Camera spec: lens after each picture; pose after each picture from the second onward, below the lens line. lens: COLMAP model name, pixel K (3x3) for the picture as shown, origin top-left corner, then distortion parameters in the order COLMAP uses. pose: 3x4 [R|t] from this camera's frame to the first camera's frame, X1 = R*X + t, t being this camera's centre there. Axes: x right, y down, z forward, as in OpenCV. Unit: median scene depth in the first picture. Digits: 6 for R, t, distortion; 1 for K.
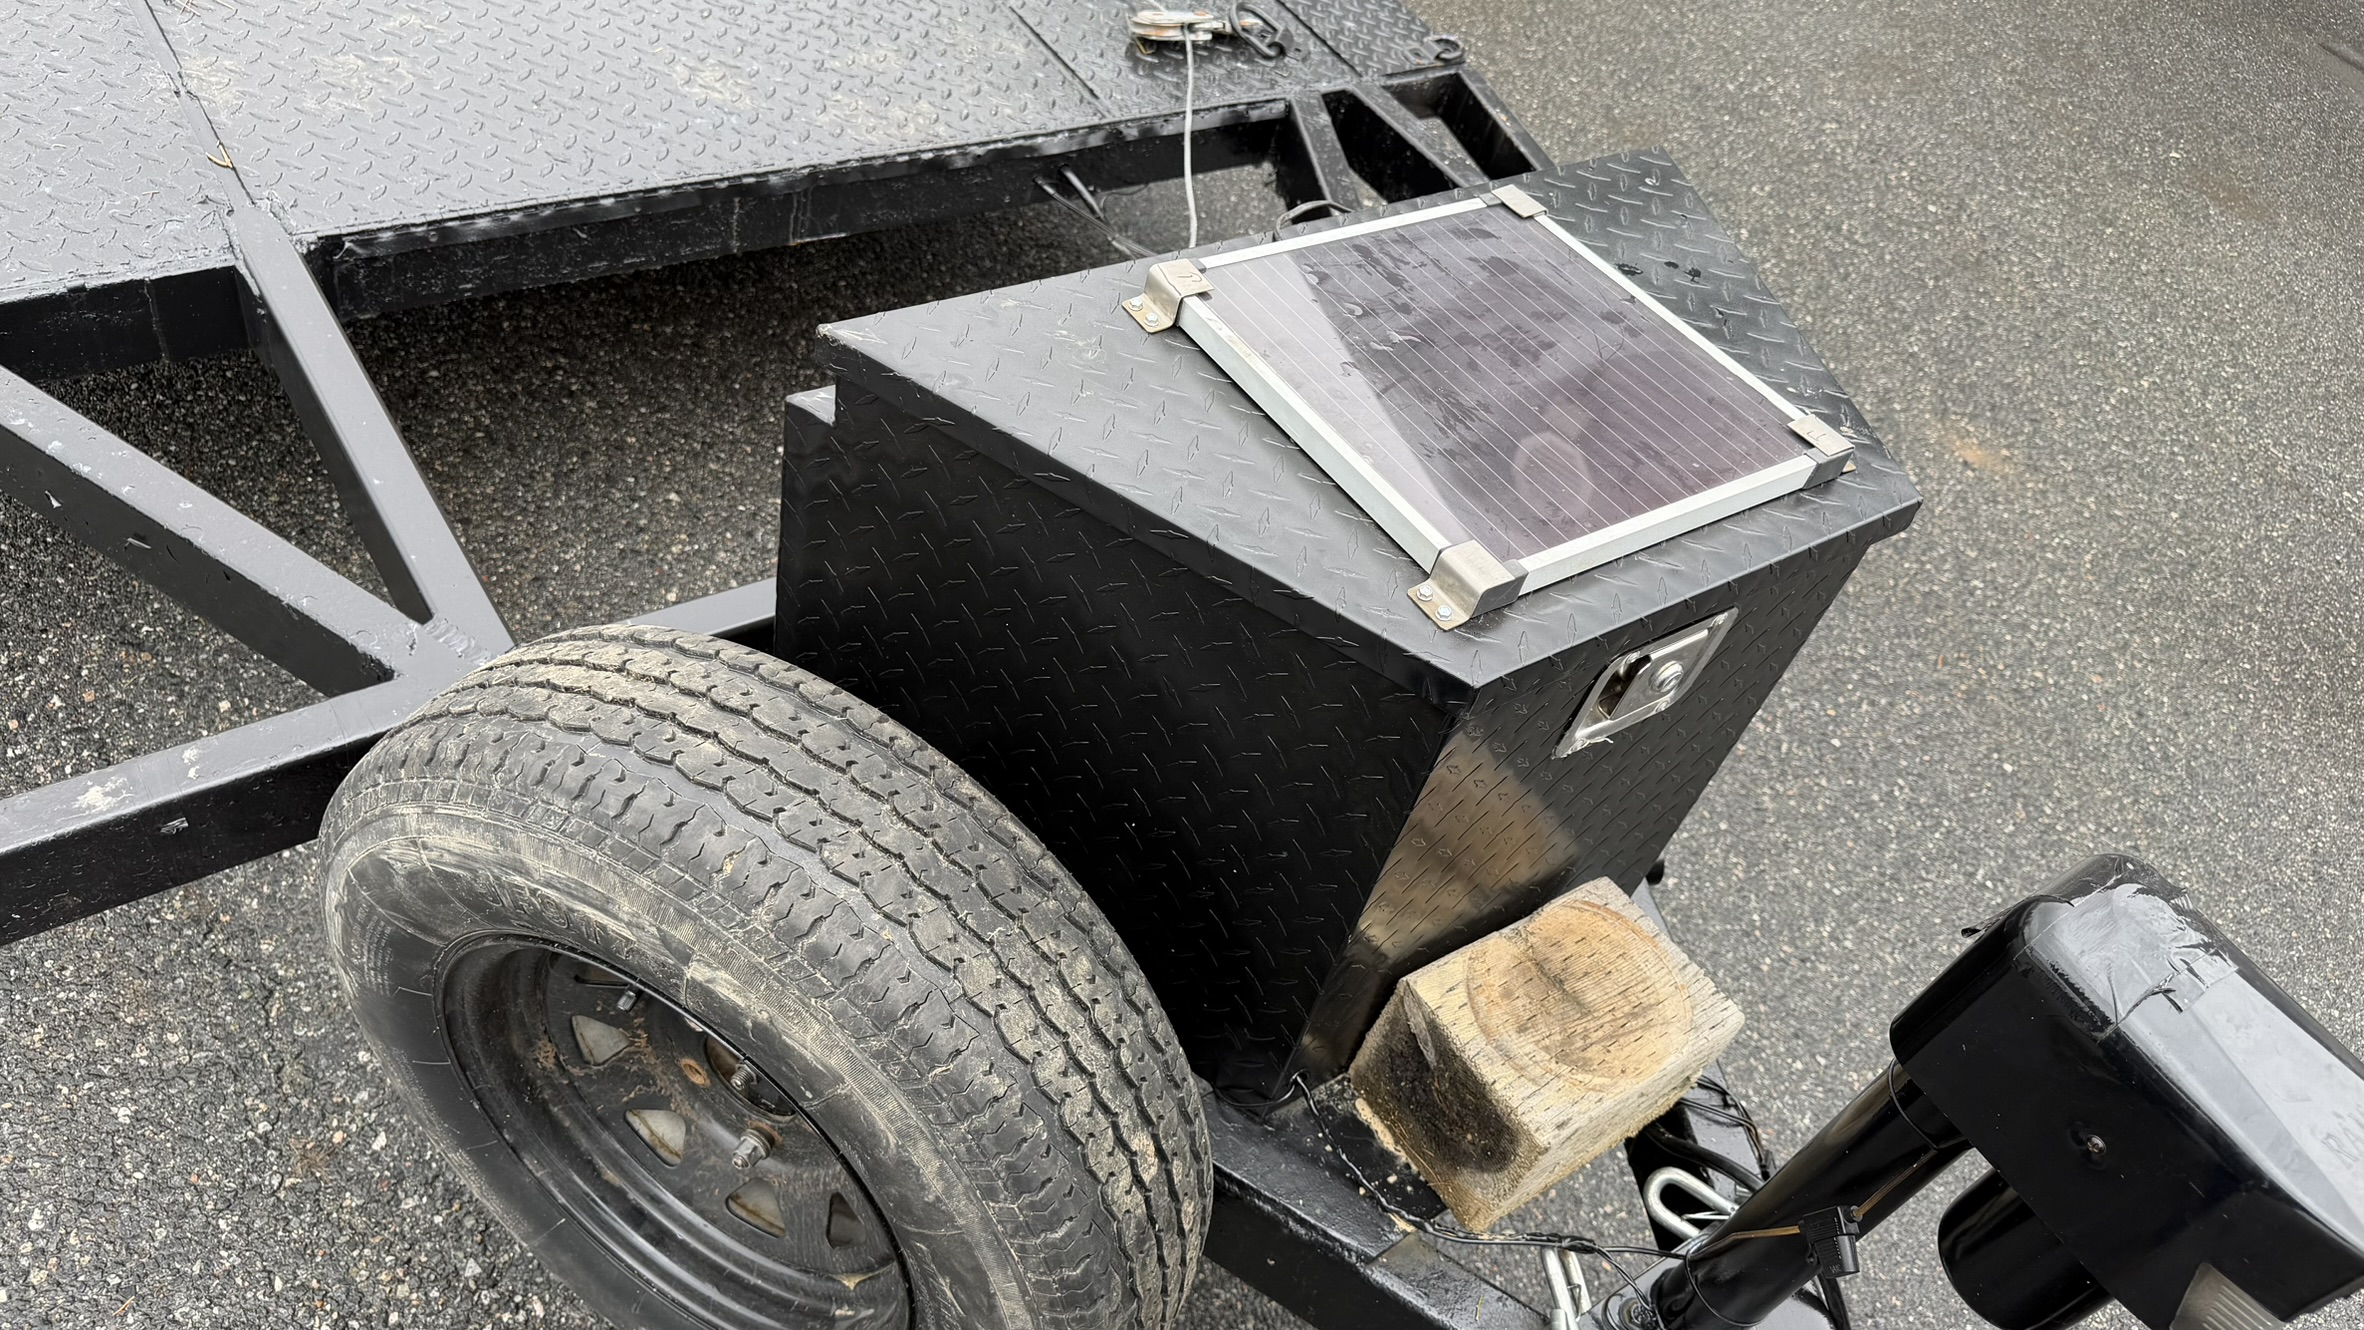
lens RADIAL K [[1638.3, 0, 1257.6], [0, 1638.3, 843.1], [0, 0, 1]] dist [0.070171, -0.060483]
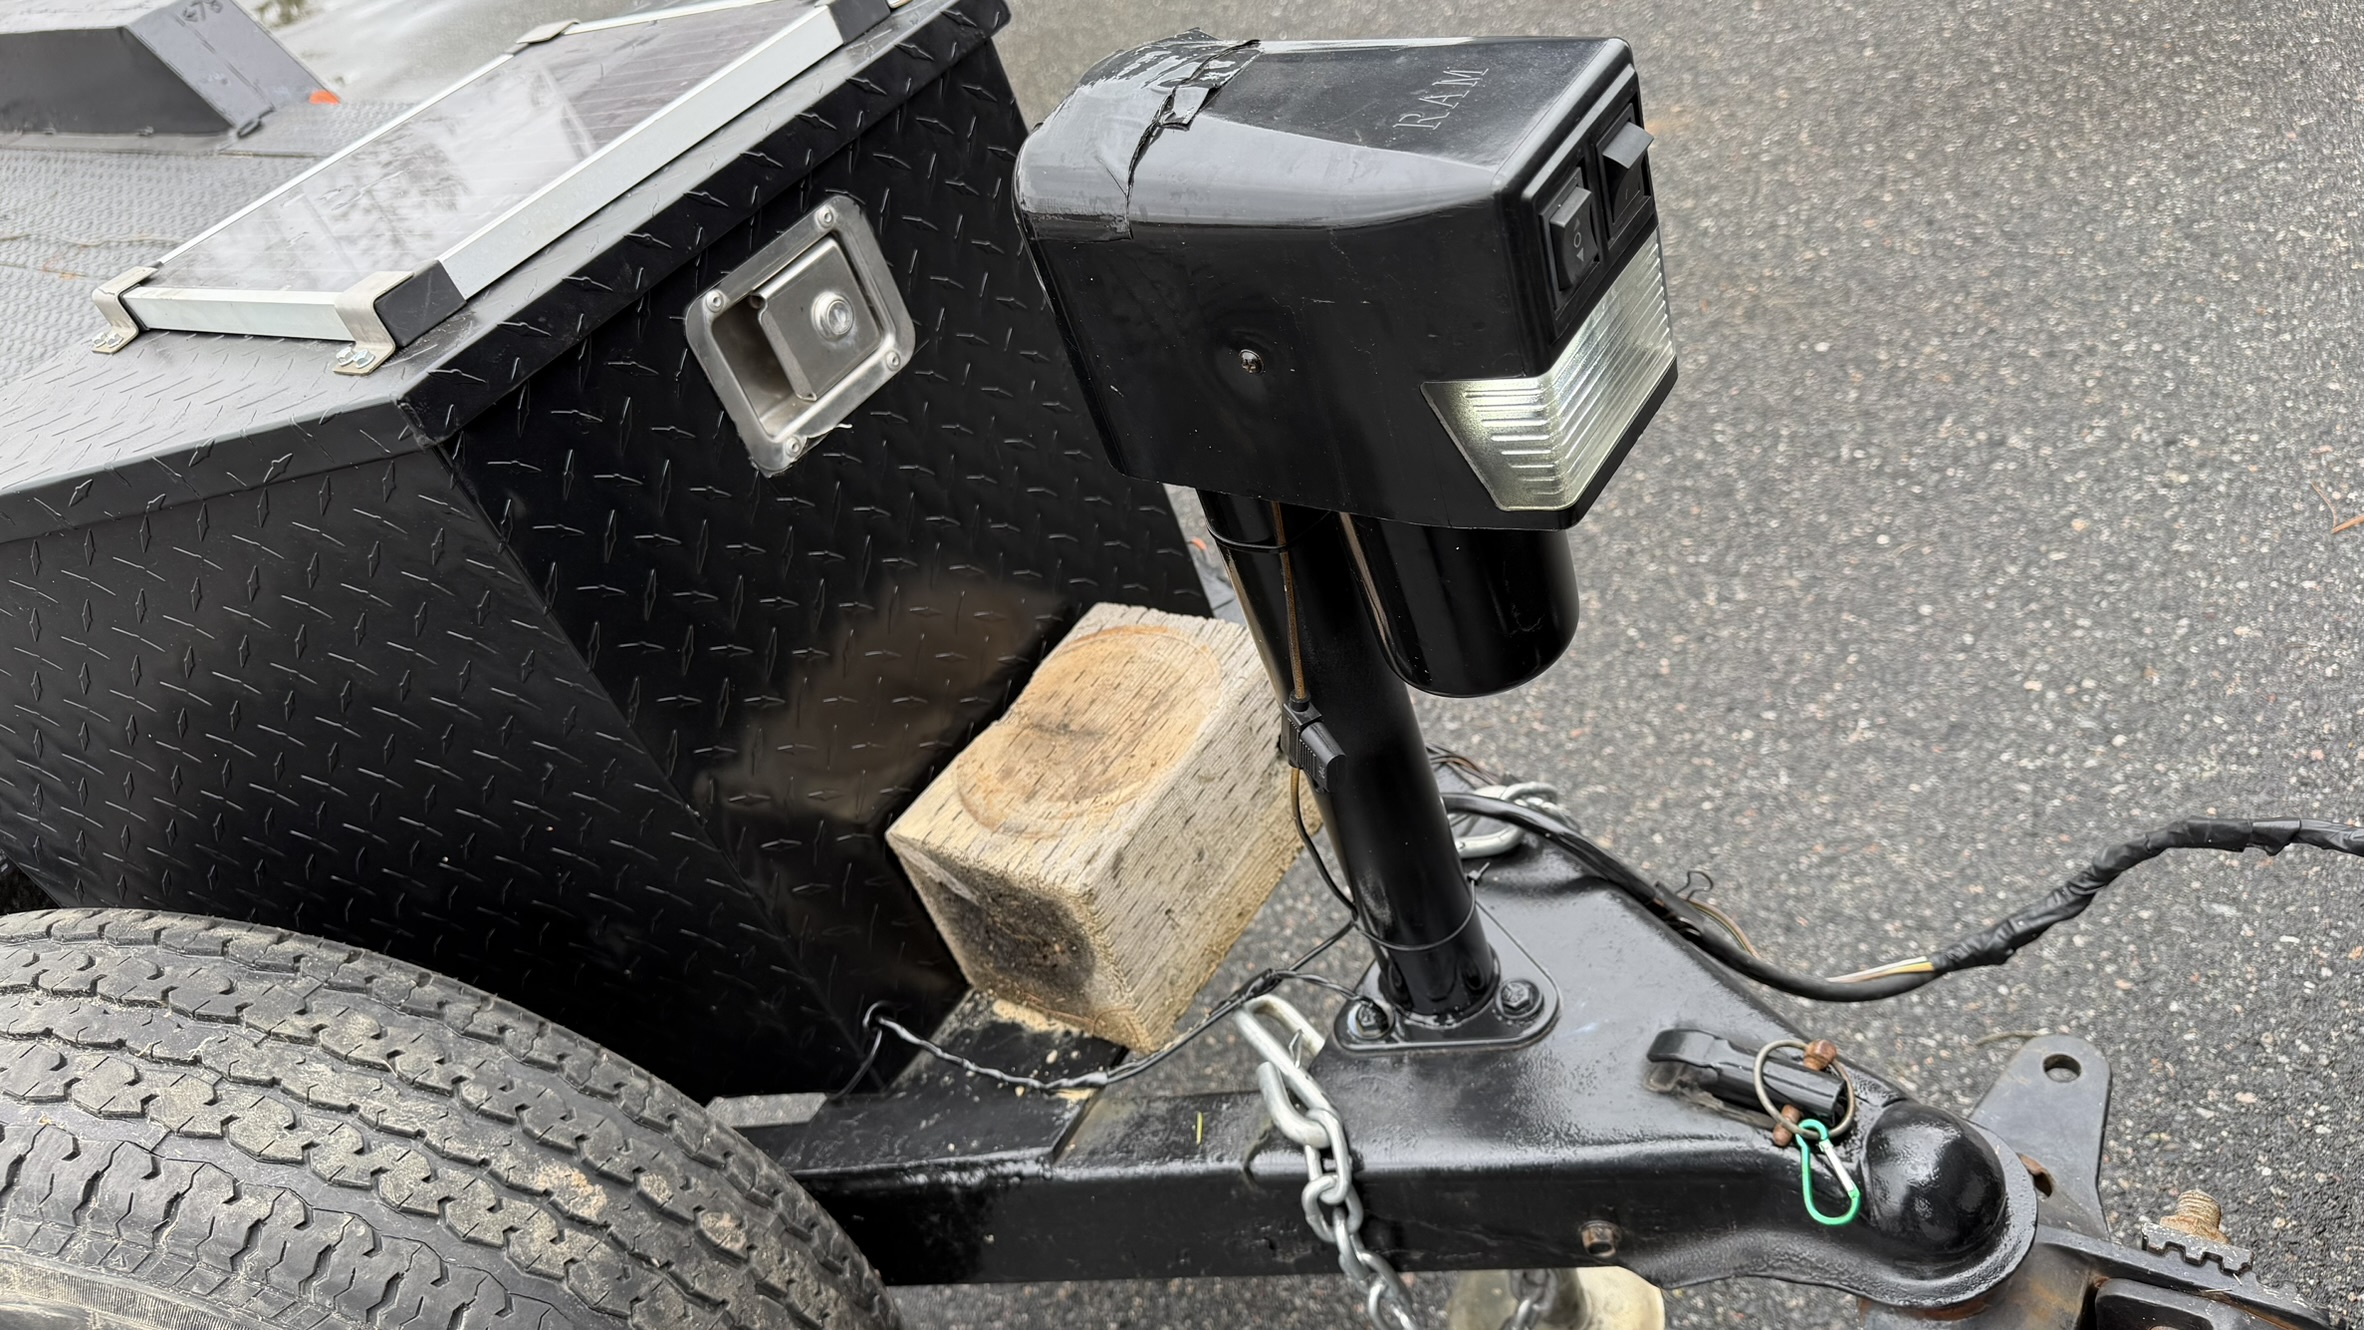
lens RADIAL K [[1719.6, 0, 1256.2], [0, 1719.6, 759.8], [0, 0, 1]] dist [0.119415, -0.170003]
pose [[0.818305, -0.574100, -0.028037, 0.255214], [0.563701, 0.811103, -0.156051, 0.261410], [0.112330, 0.111893, 0.987351, 0.172370]]
